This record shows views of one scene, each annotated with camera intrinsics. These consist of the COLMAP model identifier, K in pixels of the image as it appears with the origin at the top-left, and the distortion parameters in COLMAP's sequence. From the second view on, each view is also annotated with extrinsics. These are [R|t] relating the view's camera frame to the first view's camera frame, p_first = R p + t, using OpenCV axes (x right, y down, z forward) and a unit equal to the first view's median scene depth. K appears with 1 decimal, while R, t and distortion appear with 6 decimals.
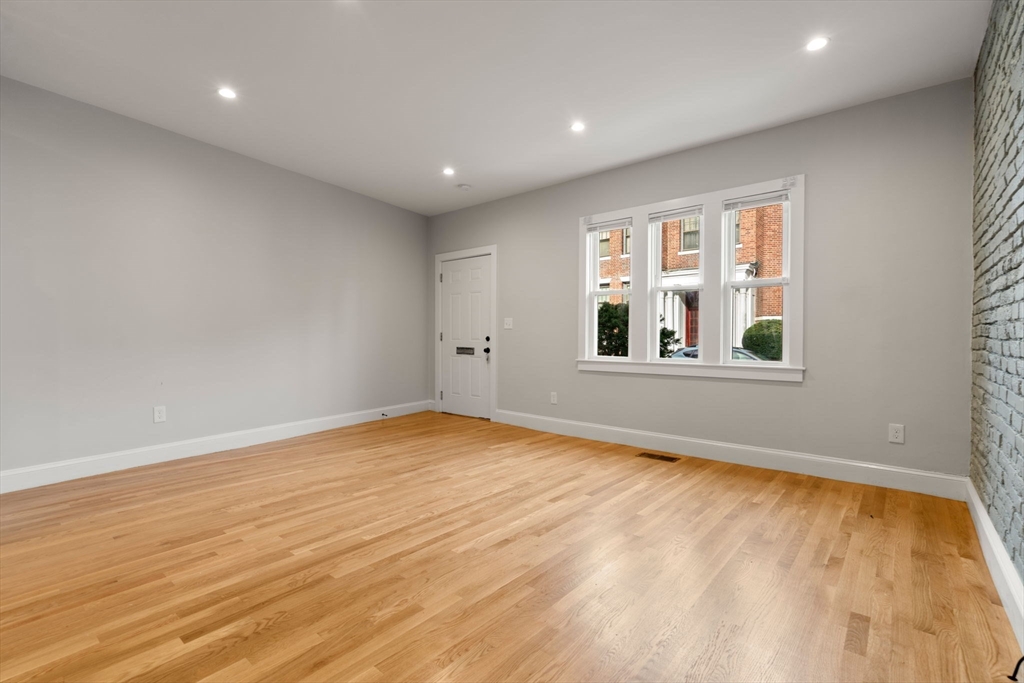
lens RADIAL K [[464.1, 0, 513.8], [0, 464.1, 342.5], [0, 0, 1]] dist [-0.002972, 0.000641]
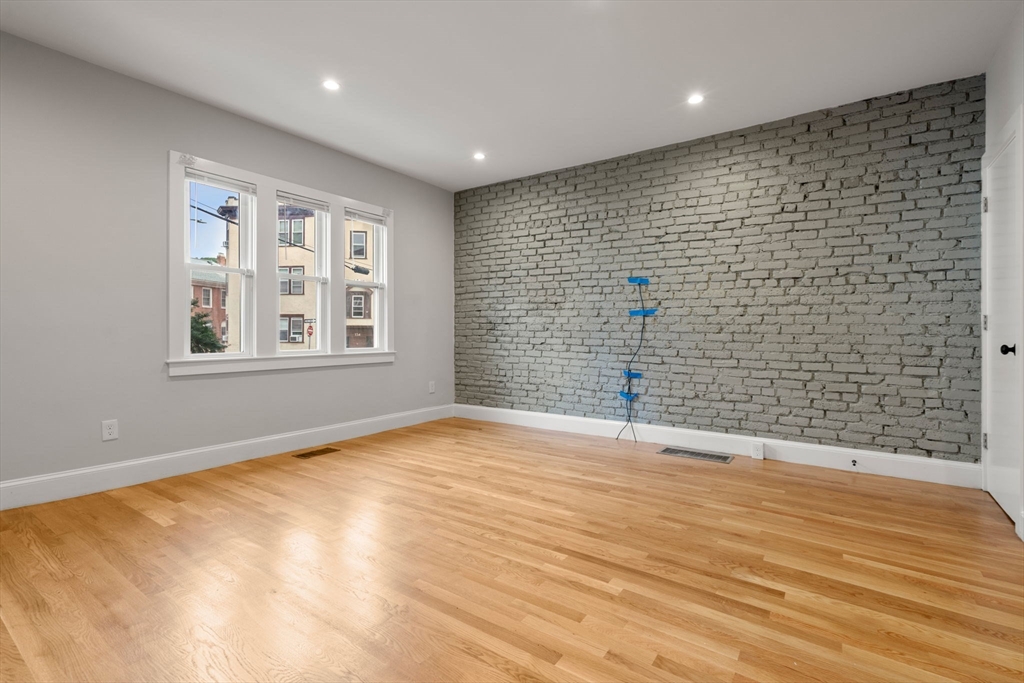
lens RADIAL K [[473.4, 0, 512.1], [0, 473.4, 335.3], [0, 0, 1]] dist [-0.002559, 0.001413]
pose [[-0.099237, -0.010050, 0.995013, -0.985618], [0.003314, 0.999940, 0.010430, -0.008026], [-0.995058, 0.004332, -0.099197, 0.972862]]
